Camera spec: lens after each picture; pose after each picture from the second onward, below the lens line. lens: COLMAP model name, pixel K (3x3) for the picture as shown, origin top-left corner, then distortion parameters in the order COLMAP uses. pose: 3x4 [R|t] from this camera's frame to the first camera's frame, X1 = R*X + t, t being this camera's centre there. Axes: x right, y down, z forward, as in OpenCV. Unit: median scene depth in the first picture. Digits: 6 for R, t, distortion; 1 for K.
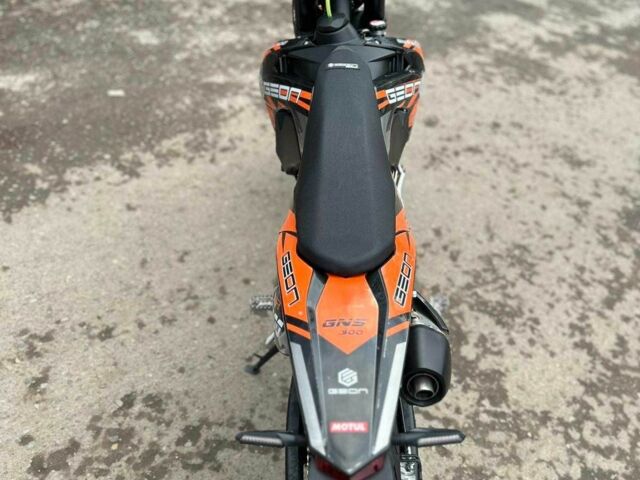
lens RADIAL K [[639.6, 0, 321.8], [0, 639.6, 242.0], [0, 0, 1]] dist [0.088577, -0.122563]
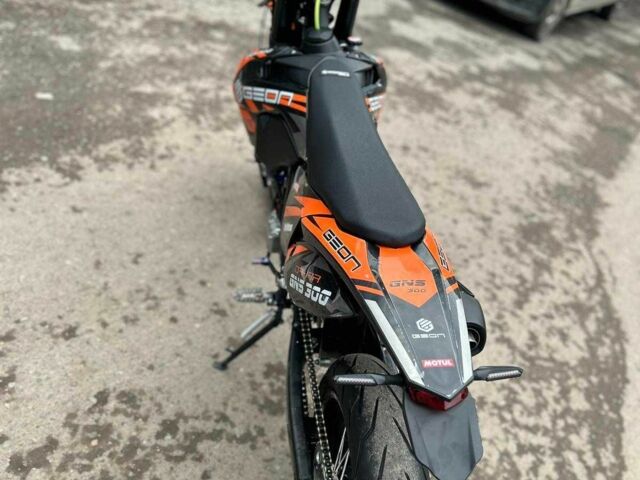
lens RADIAL K [[639.6, 0, 321.8], [0, 639.6, 242.0], [0, 0, 1]] dist [0.088577, -0.122563]
pose [[0.978611, 0.009644, 0.205494, -0.143502], [-0.000432, 0.998995, -0.044825, 0.042417], [-0.205719, 0.043777, 0.977631, -0.037563]]
